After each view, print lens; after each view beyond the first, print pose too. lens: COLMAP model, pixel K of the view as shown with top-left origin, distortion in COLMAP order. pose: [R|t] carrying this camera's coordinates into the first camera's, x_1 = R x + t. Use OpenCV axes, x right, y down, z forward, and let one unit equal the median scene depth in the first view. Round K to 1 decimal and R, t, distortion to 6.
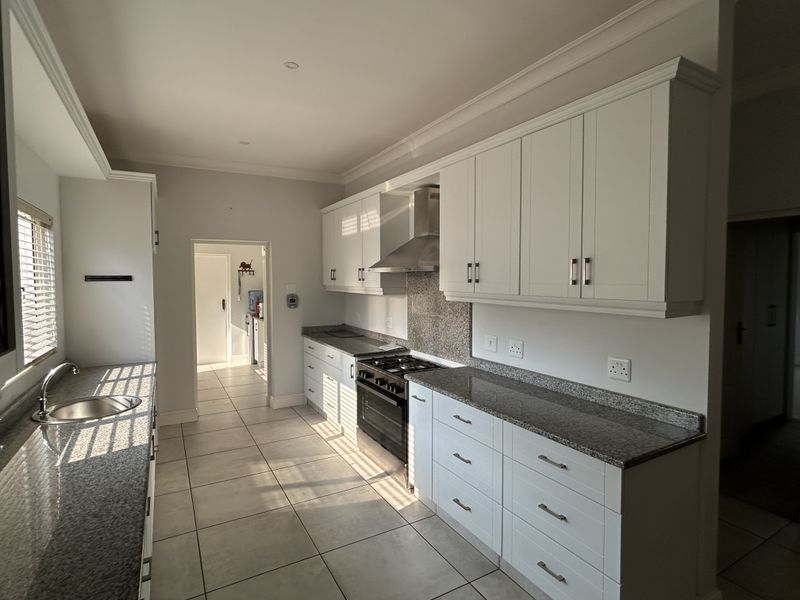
lens RADIAL K [[415.6, 0, 399.0], [0, 415.6, 296.8], [0, 0, 1]] dist [-0.003488, -0.000339]
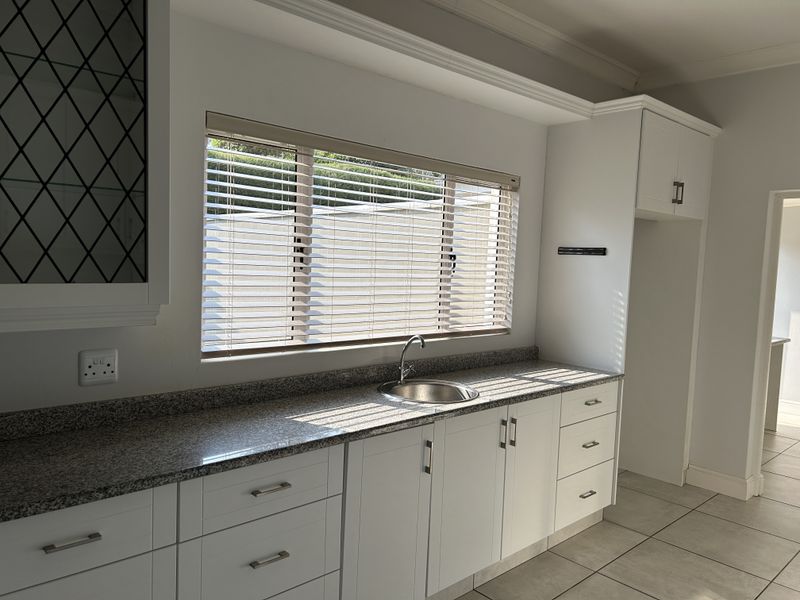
lens RADIAL K [[605.7, 0, 401.1], [0, 605.7, 304.2], [0, 0, 1]] dist [0.029563, -0.006736]
pose [[0.236660, 0.087741, -0.967623, 0.296947], [-0.083696, 0.994053, 0.069667, 0.002220], [0.967981, 0.064498, 0.242596, 0.411041]]
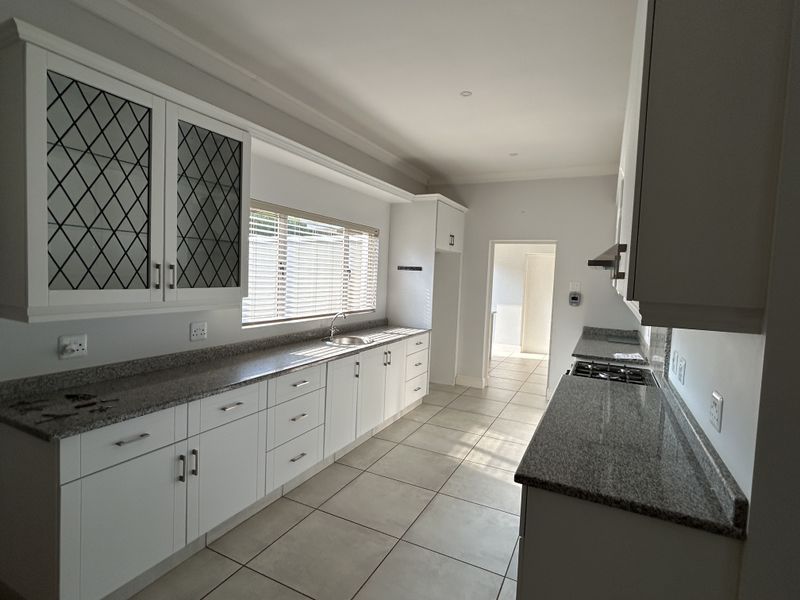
lens RADIAL K [[415.6, 0, 399.0], [0, 415.6, 296.8], [0, 0, 1]] dist [-0.003488, -0.000339]
pose [[0.559786, 0.076090, -0.825137, 0.506259], [-0.082722, 0.995932, 0.035720, 0.007071], [0.824498, 0.048261, 0.563803, 0.131494]]
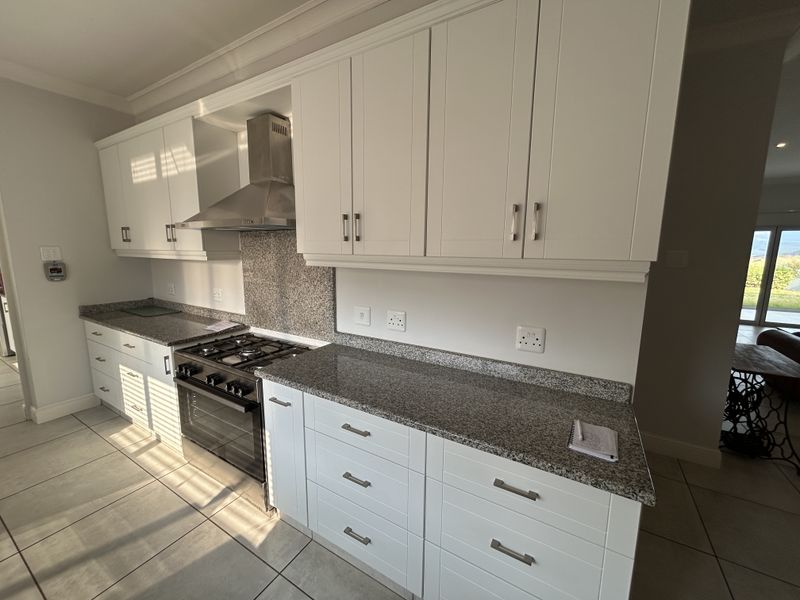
lens RADIAL K [[322.6, 0, 396.9], [0, 322.6, 298.7], [0, 0, 1]] dist [0.001180, 0.000031]
pose [[0.872468, -0.067370, 0.484006, -0.030449], [0.013750, 0.993444, 0.113493, 0.003798], [-0.488479, -0.092364, 0.867674, 0.362635]]
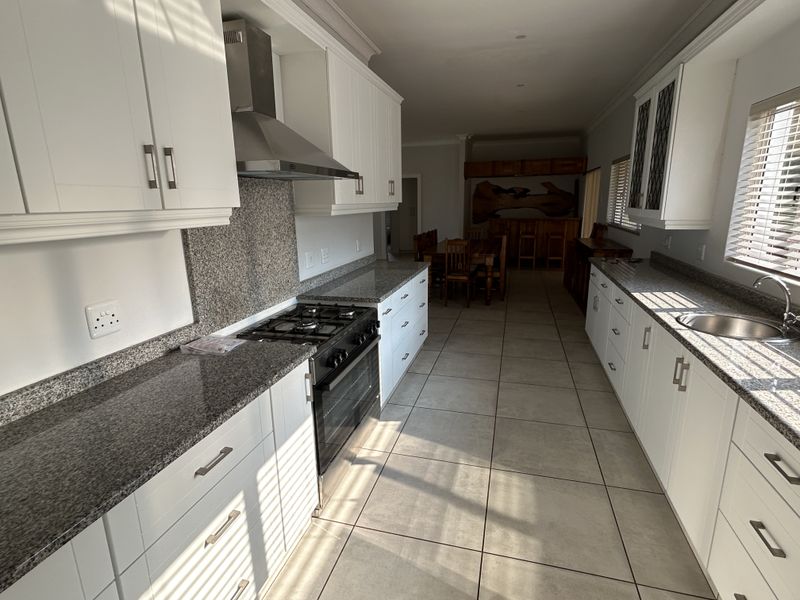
lens RADIAL K [[414.7, 0, 400.0], [0, 414.7, 300.0], [0, 0, 1]] dist [0.032777, 0.000055]
pose [[-0.706879, -0.156169, 0.689879, -0.563245], [0.045919, 0.963133, 0.265076, -0.041581], [-0.705843, 0.219055, -0.673648, 1.395174]]
